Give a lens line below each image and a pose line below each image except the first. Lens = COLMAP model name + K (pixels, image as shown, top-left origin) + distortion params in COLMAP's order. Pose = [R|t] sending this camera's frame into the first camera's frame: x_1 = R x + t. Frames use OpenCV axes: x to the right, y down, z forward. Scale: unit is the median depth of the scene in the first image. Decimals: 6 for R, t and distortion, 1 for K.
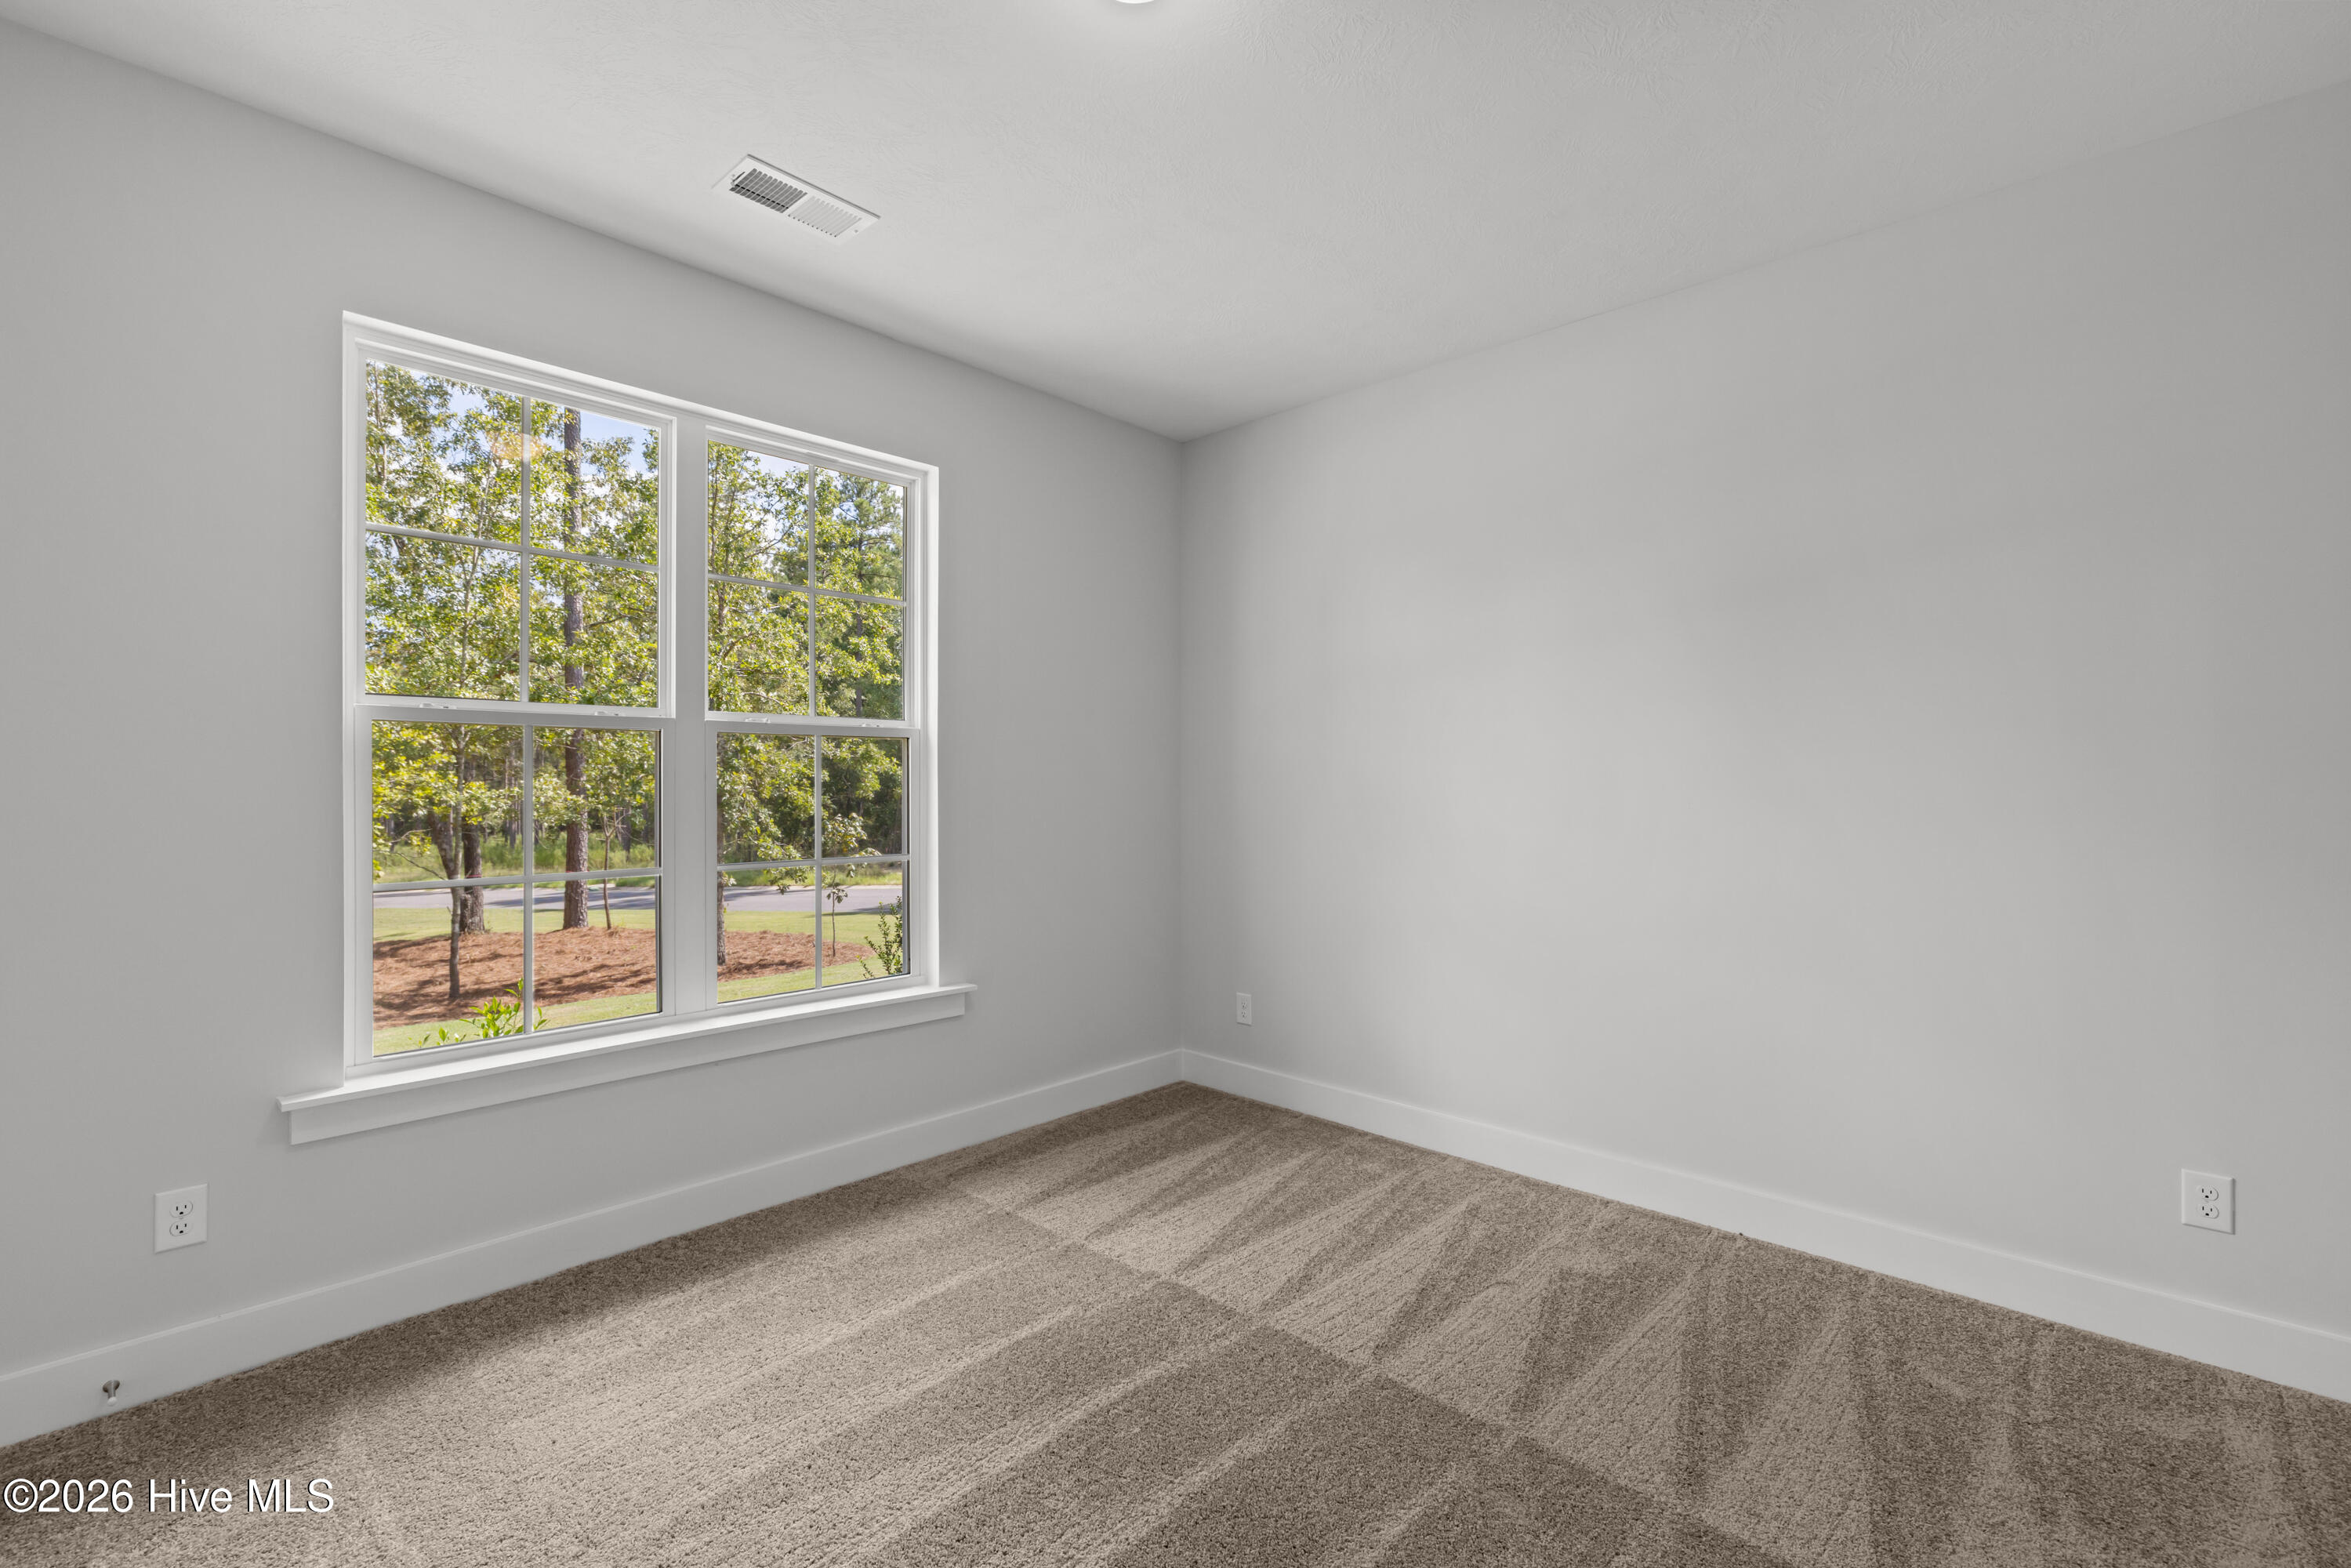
lens RADIAL K [[1012.6, 0, 1175.0], [0, 1012.6, 786.4], [0, 0, 1]] dist [-0.000632, 0.001707]
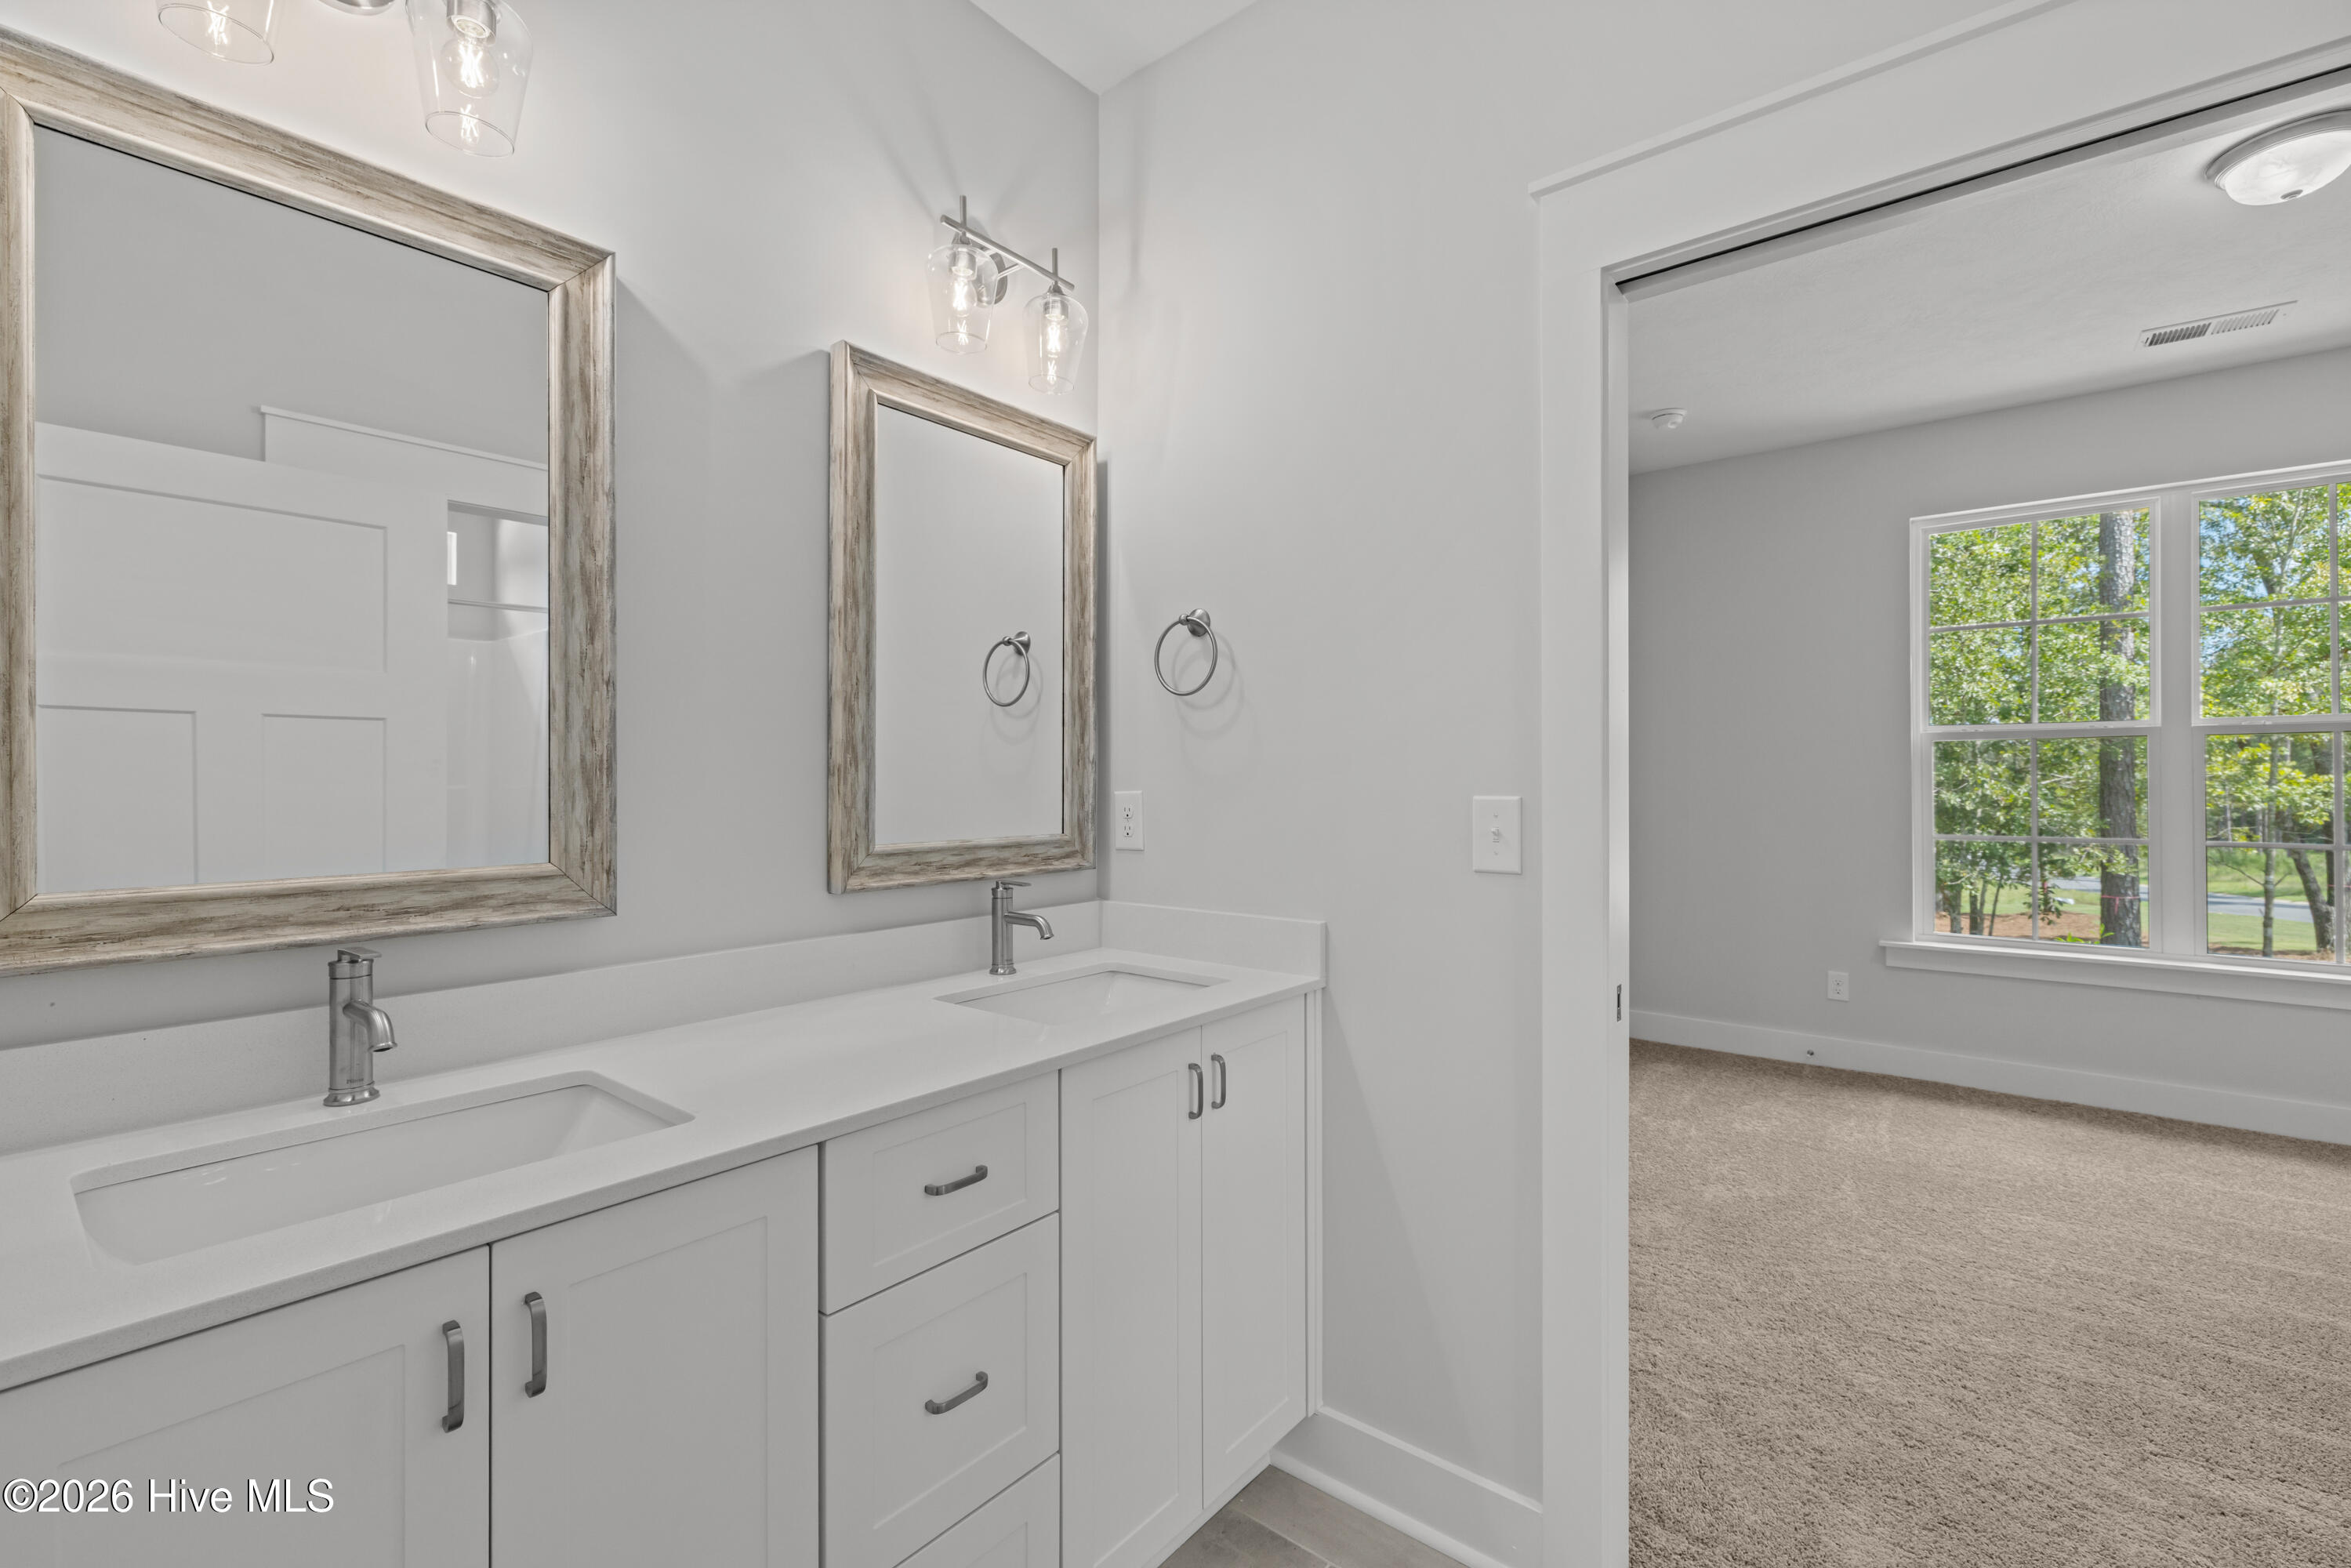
lens RADIAL K [[1012.6, 0, 1175.0], [0, 1012.6, 786.4], [0, 0, 1]] dist [-0.000632, 0.001707]
pose [[0.070309, 0.001706, -0.997524, 0.926075], [0.000560, 0.999998, 0.001749, 0.008083], [0.997525, -0.000682, 0.070308, -0.470265]]
